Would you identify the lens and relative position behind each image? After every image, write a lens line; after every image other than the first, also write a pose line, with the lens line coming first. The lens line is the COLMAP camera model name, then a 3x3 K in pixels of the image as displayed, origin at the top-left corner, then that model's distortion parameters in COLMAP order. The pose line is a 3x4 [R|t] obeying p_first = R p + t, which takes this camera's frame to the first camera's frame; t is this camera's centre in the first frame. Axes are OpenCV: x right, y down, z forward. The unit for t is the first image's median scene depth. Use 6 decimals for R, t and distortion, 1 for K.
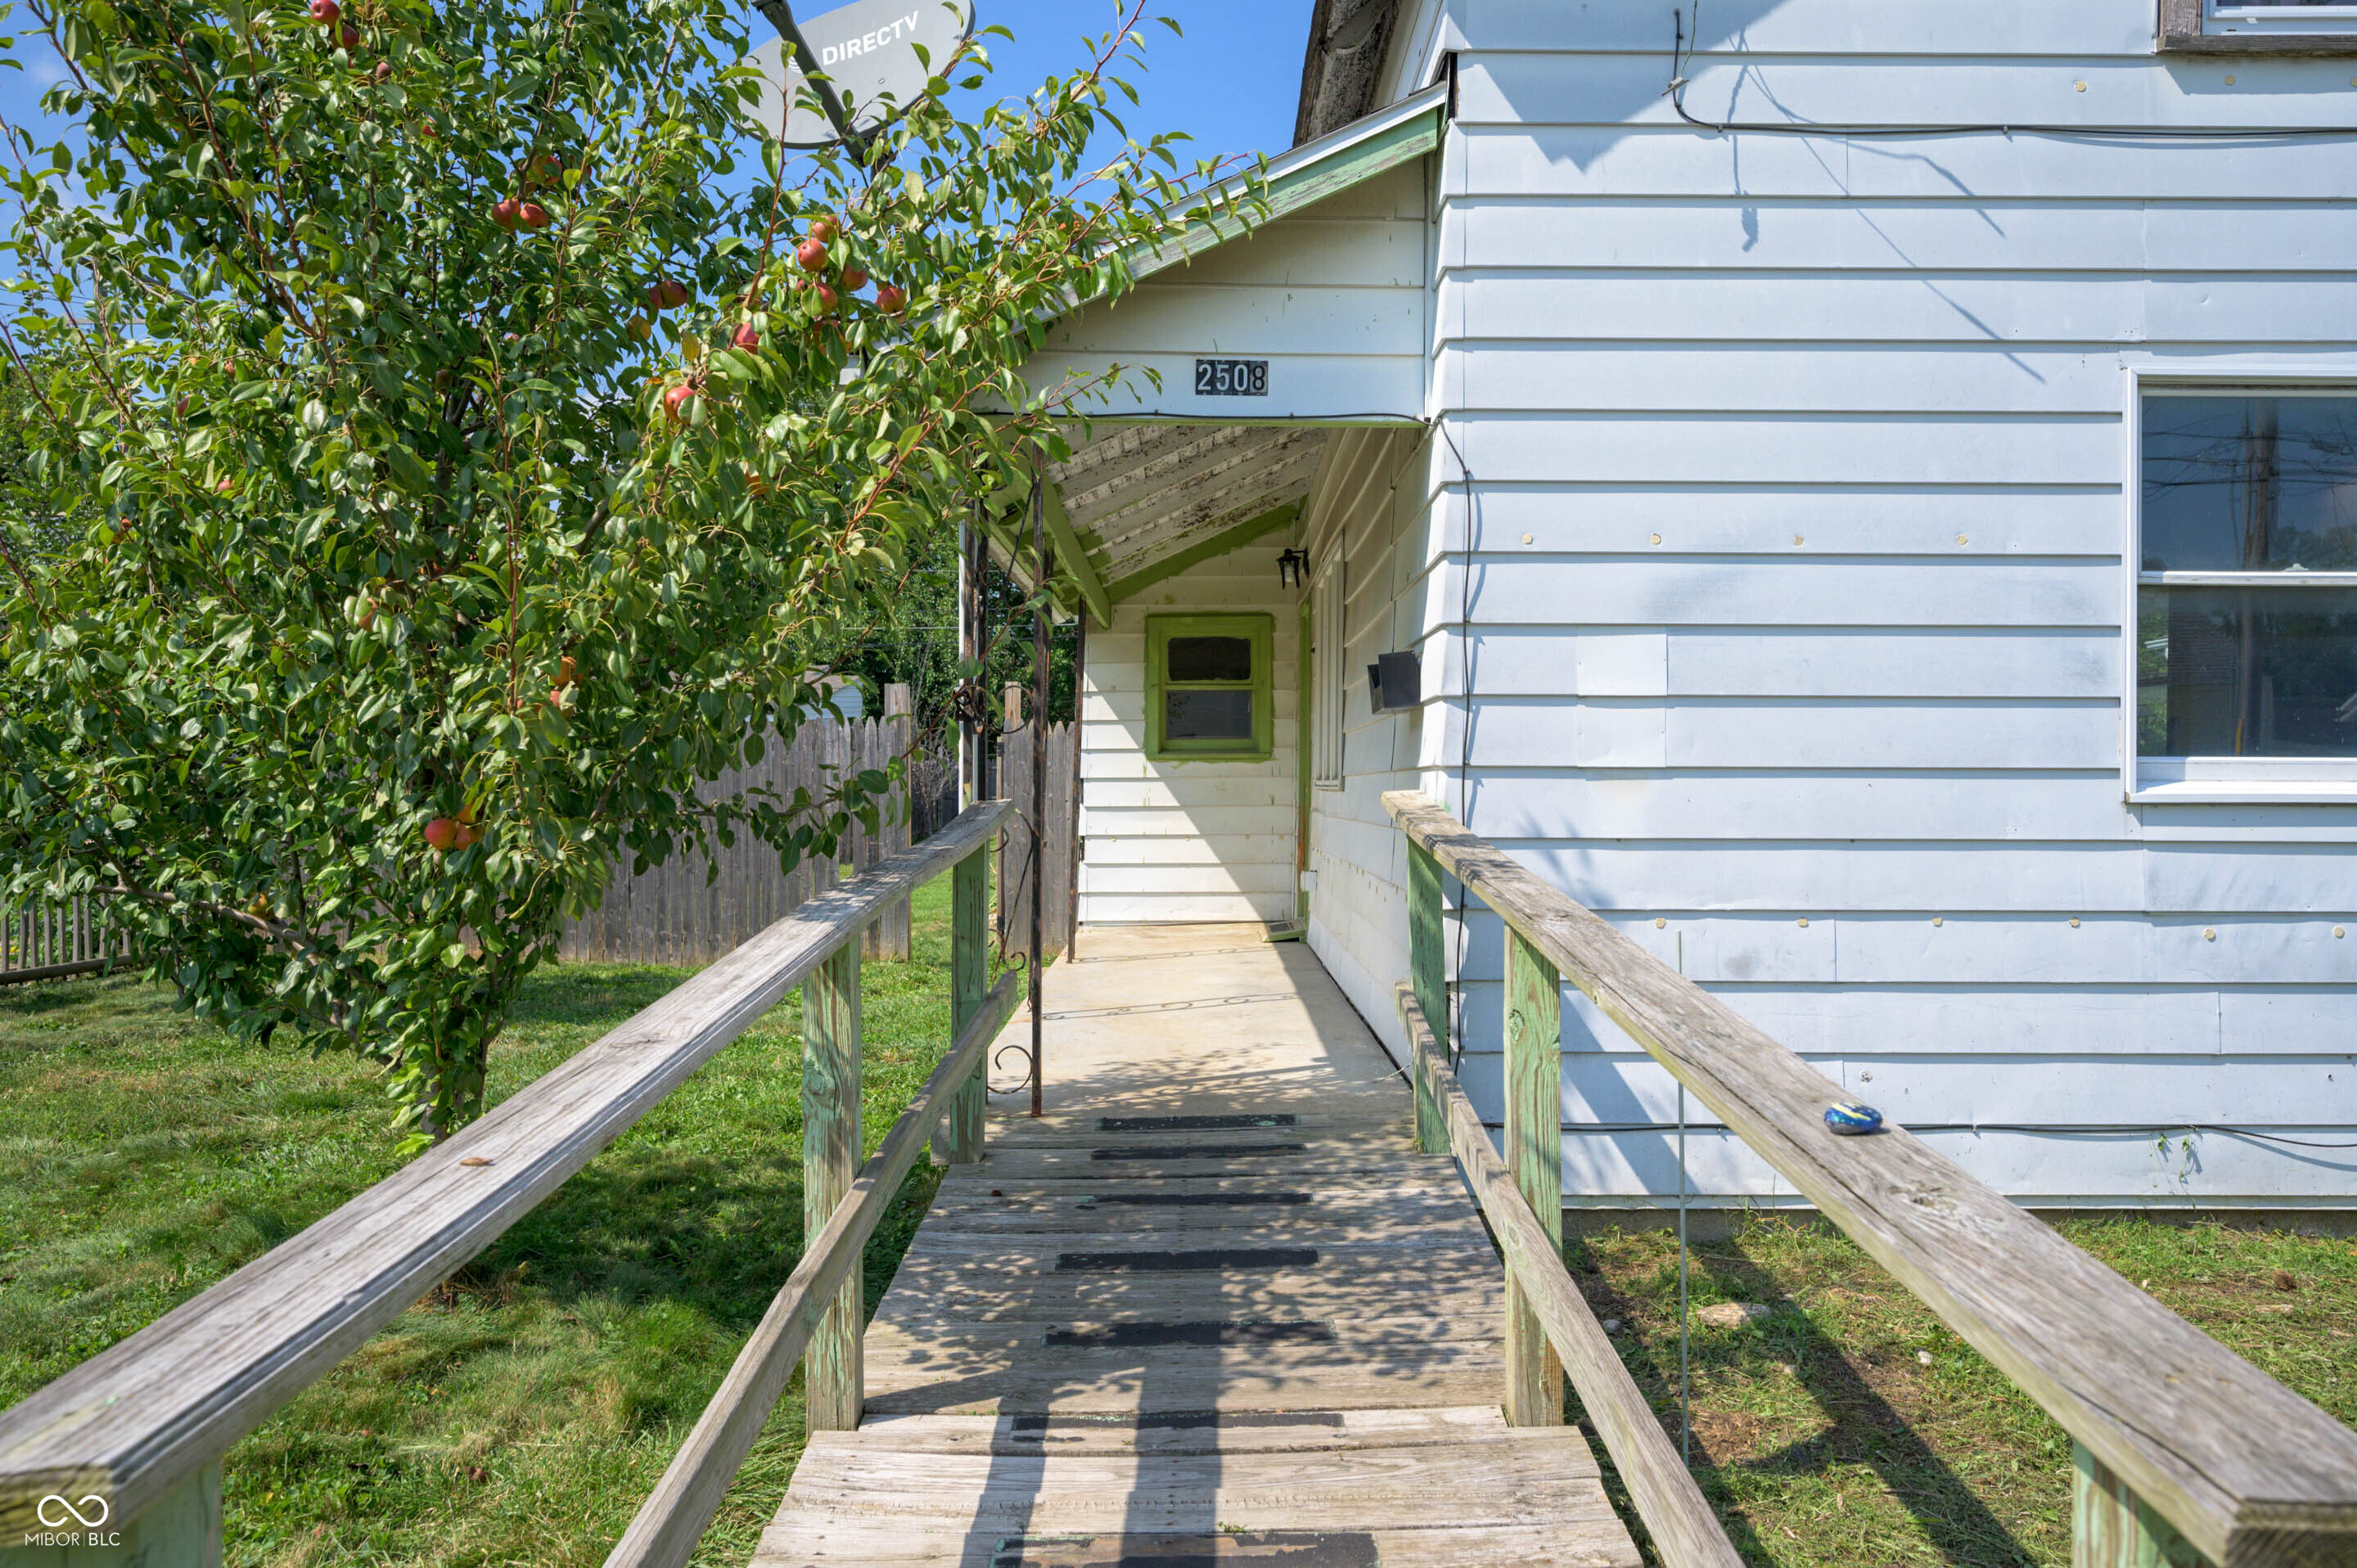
lens RADIAL K [[1726.8, 0, 1178.5], [0, 1726.8, 784.0], [0, 0, 1]] dist [0.001441, -0.001750]
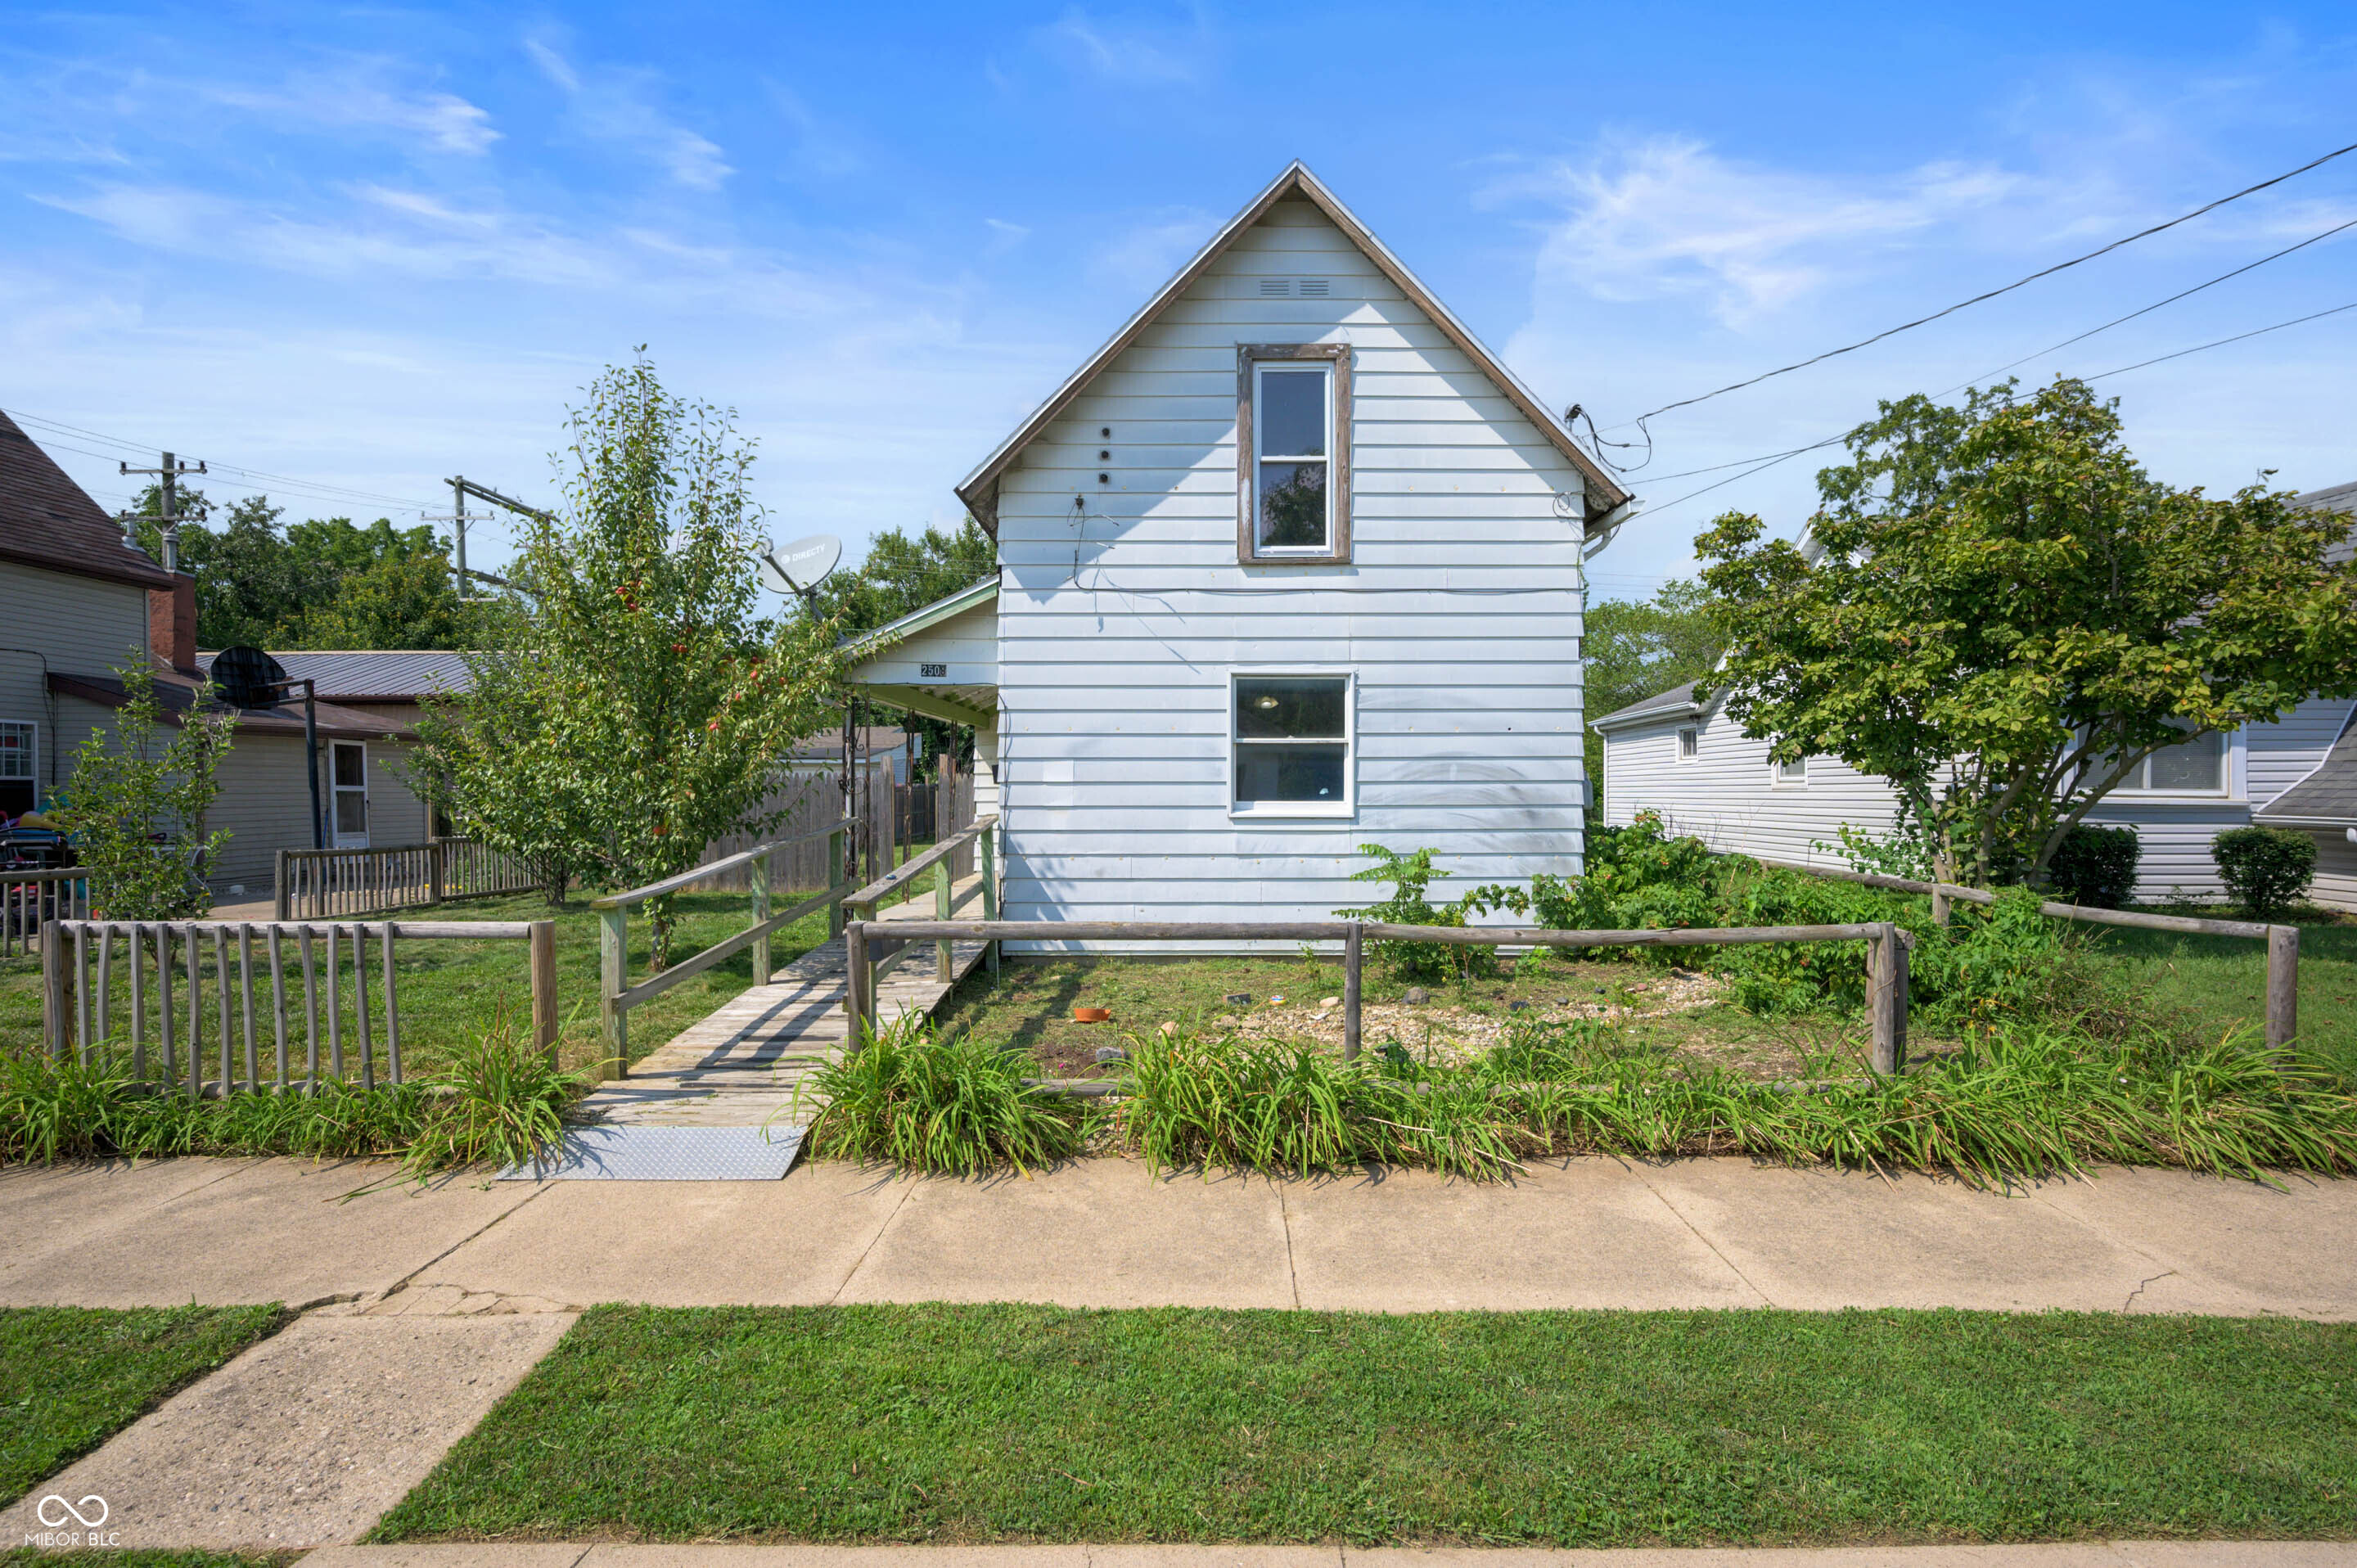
lens RADIAL K [[1215.4, 0, 1178.5], [0, 1215.4, 784.0], [0, 0, 1]] dist [0.002643, 0.000135]
pose [[0.999973, -0.004349, -0.005944, 0.474767], [0.004309, 0.999968, -0.006730, -0.032512], [0.005973, 0.006704, 0.999960, -1.079475]]
